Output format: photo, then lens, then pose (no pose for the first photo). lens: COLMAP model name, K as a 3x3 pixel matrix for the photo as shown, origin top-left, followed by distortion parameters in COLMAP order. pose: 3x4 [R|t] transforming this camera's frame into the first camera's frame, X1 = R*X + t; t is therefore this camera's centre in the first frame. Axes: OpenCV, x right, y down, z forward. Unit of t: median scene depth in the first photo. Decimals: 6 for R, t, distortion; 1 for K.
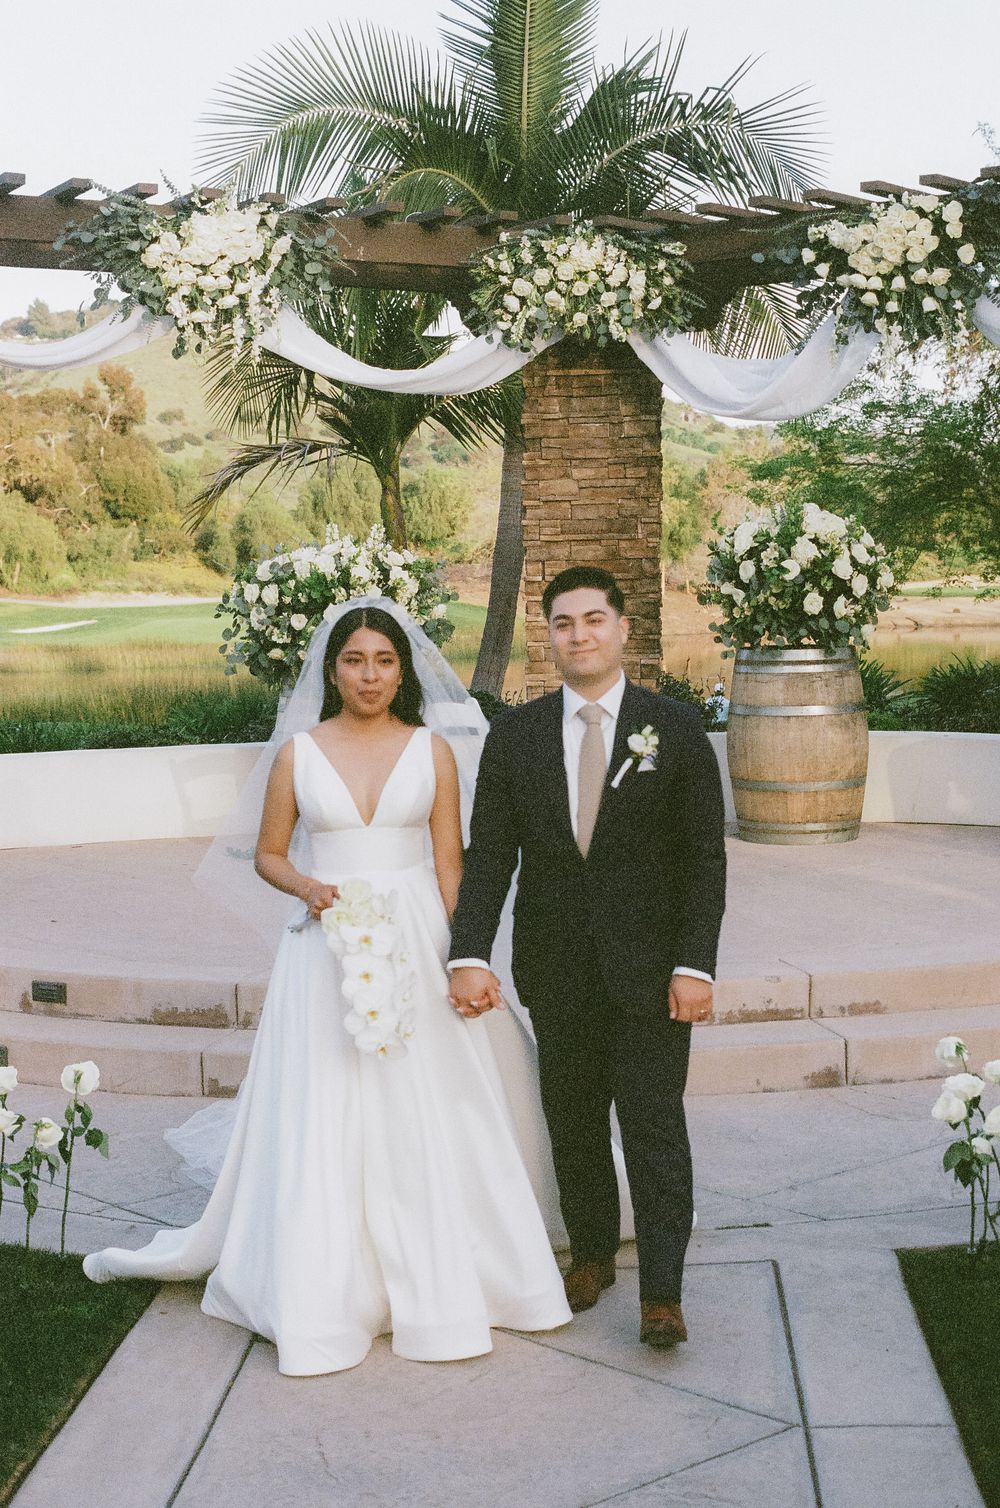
lens RADIAL K [[2741.8, 0, 593.2], [0, 2741.8, 955.2], [0, 0, 1]] dist [-0.028479, -0.438483]
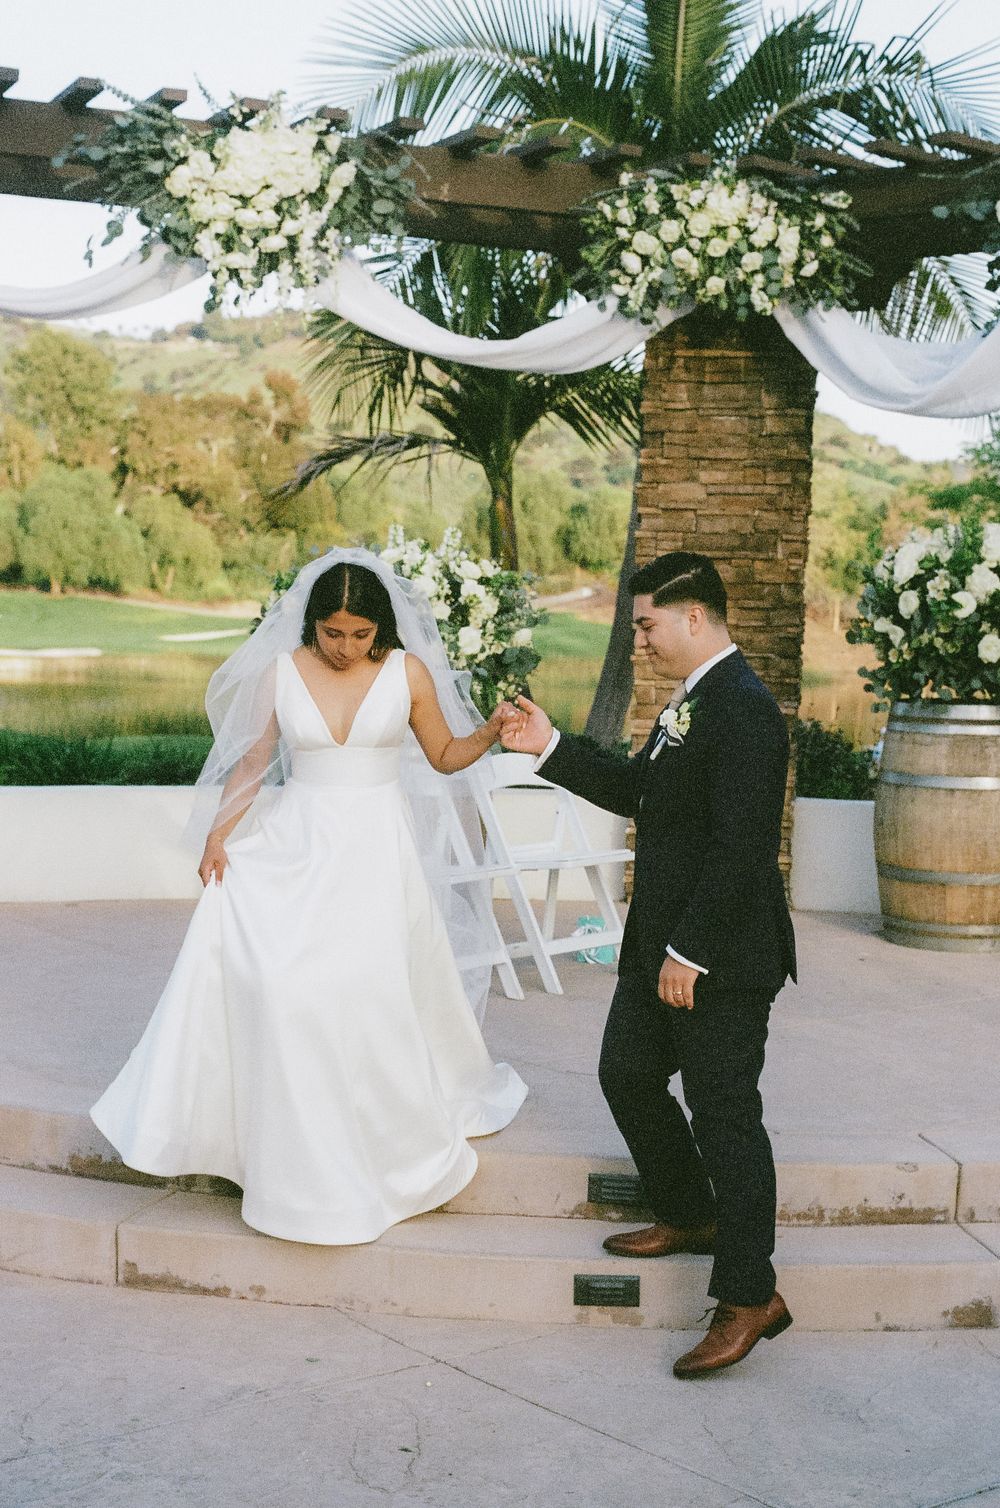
lens RADIAL K [[2744.4, 0, 528.1], [0, 2744.4, 879.8], [0, 0, 1]] dist [-0.135961, 0.450301]
pose [[0.995146, 0.050111, -0.084690, 0.017328], [-0.053201, 0.997983, -0.034630, -0.026948], [0.082783, 0.038968, 0.995805, 0.202314]]
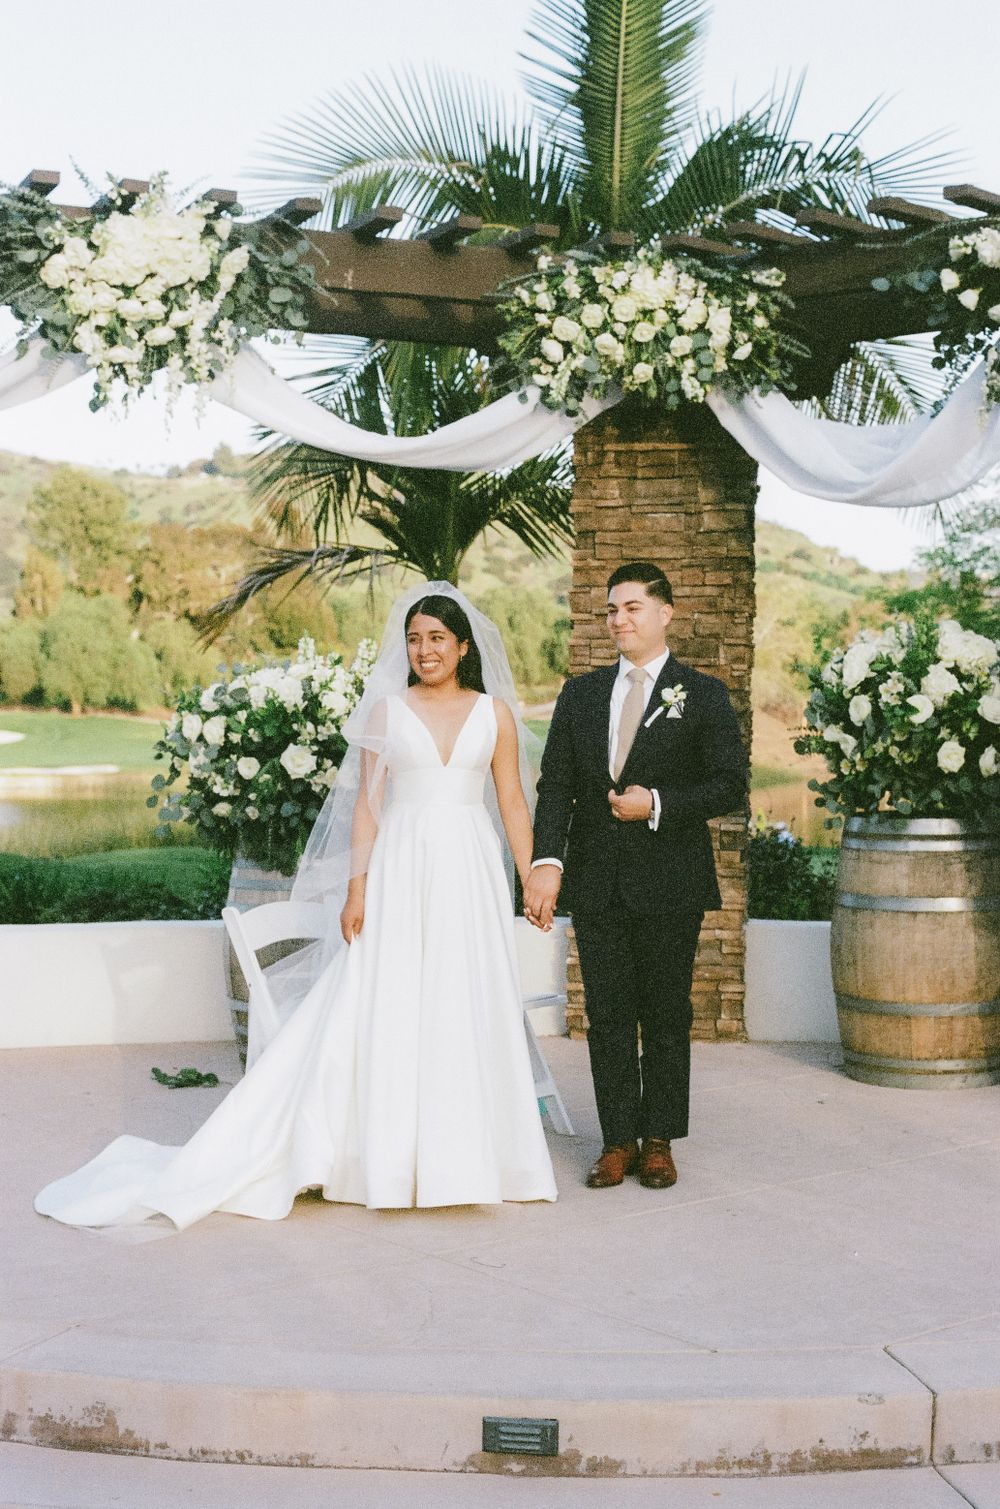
lens RADIAL K [[2485.8, 0, 560.8], [0, 2485.8, 800.0], [0, 0, 1]] dist [-0.099899, -0.056922]
pose [[0.996863, 0.021070, -0.076289, 0.027255], [-0.028622, 0.994645, -0.099304, -0.048095], [0.073788, 0.101177, 0.992128, 0.337851]]
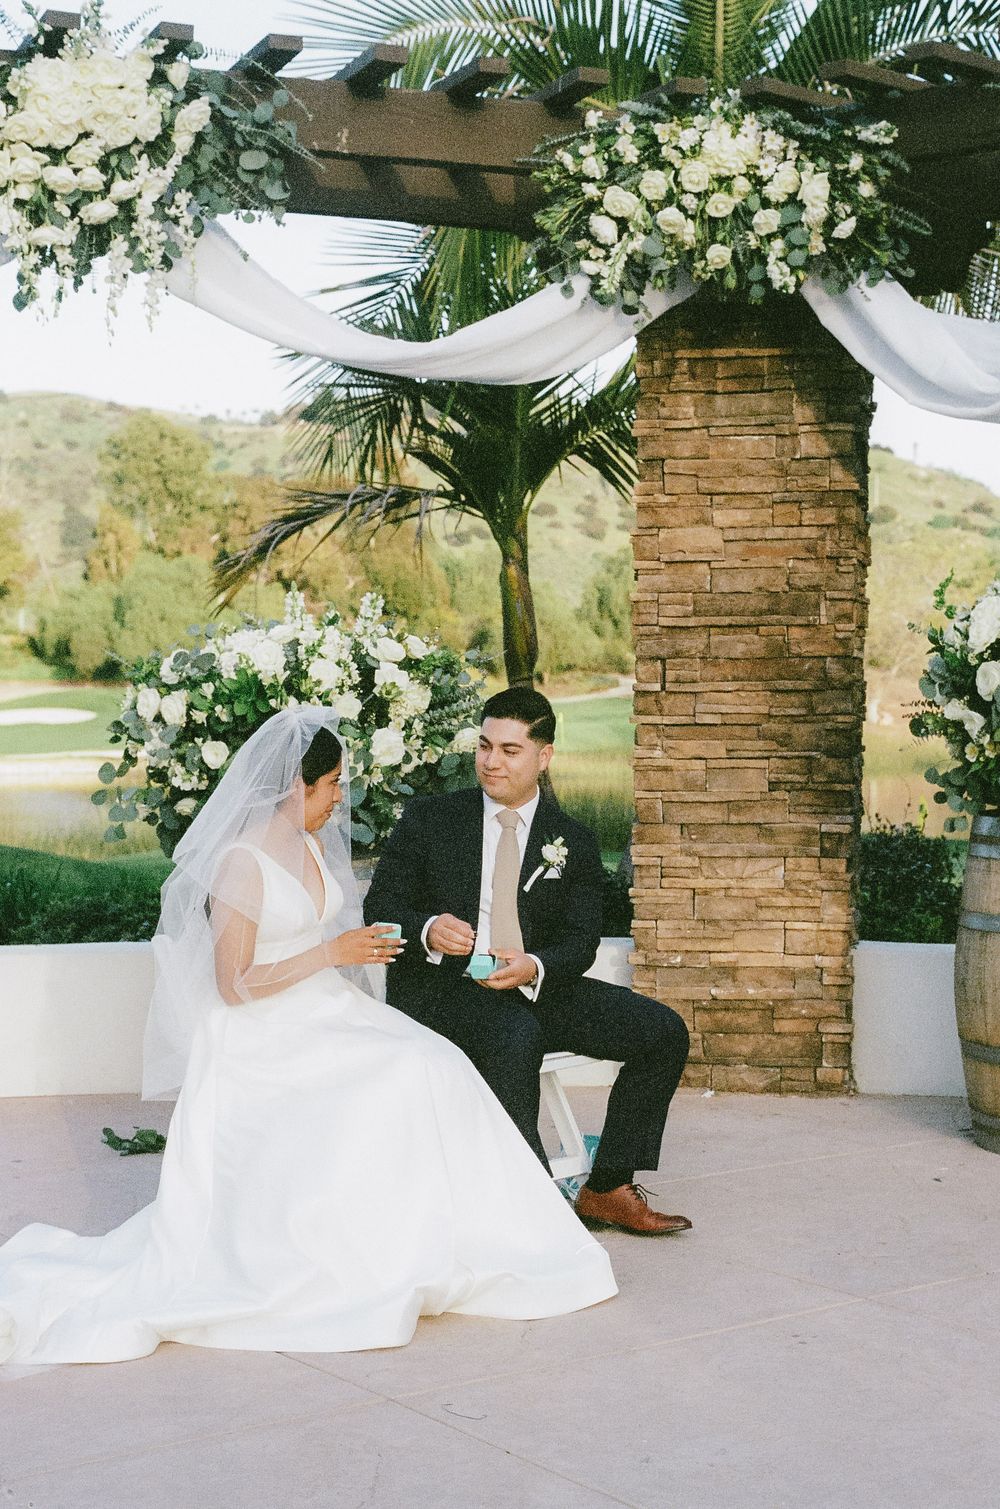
lens RADIAL K [[2781.7, 0, 532.1], [0, 2781.7, 818.8], [0, 0, 1]] dist [-0.079173, -0.043615]
pose [[0.989638, 0.022203, -0.141856, 0.043652], [-0.034629, 0.995716, -0.085738, -0.057800], [0.139344, 0.089762, 0.986167, 0.412717]]
